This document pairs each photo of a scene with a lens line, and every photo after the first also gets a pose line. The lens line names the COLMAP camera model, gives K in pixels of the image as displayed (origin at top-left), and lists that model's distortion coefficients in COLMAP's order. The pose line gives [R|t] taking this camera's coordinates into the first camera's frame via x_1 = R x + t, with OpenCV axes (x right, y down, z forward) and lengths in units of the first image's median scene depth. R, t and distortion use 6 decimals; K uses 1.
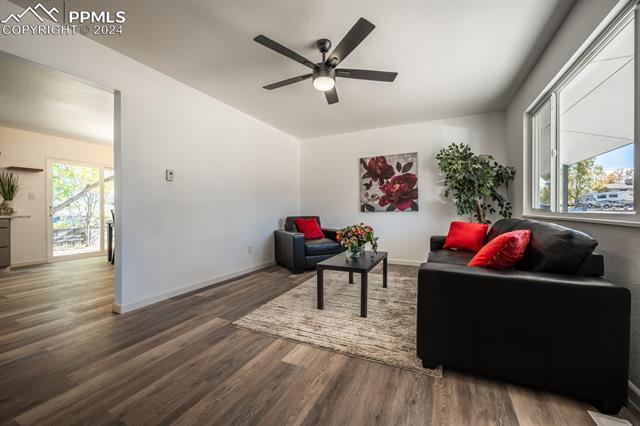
lens RADIAL K [[249.8, 0, 320.0], [0, 249.8, 213.0], [0, 0, 1]] dist [-0.012259, -0.000008]
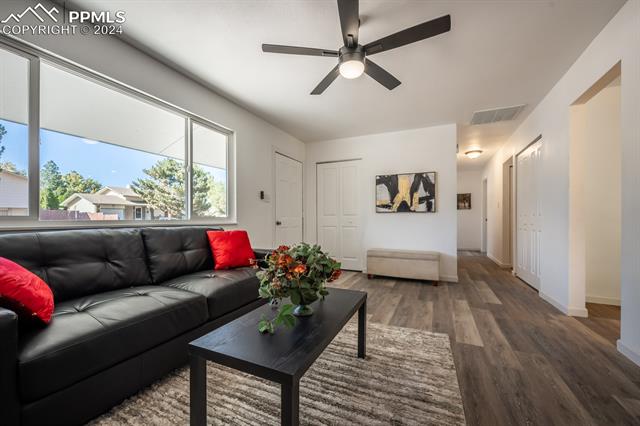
lens RADIAL K [[253.8, 0, 318.2], [0, 253.8, 219.0], [0, 0, 1]] dist [-0.002053, -0.000117]
pose [[-0.999964, 0.001265, -0.008372, 0.144511], [0.001158, 0.999916, 0.012881, -0.012177], [0.008388, 0.012871, -0.999882, 1.940378]]
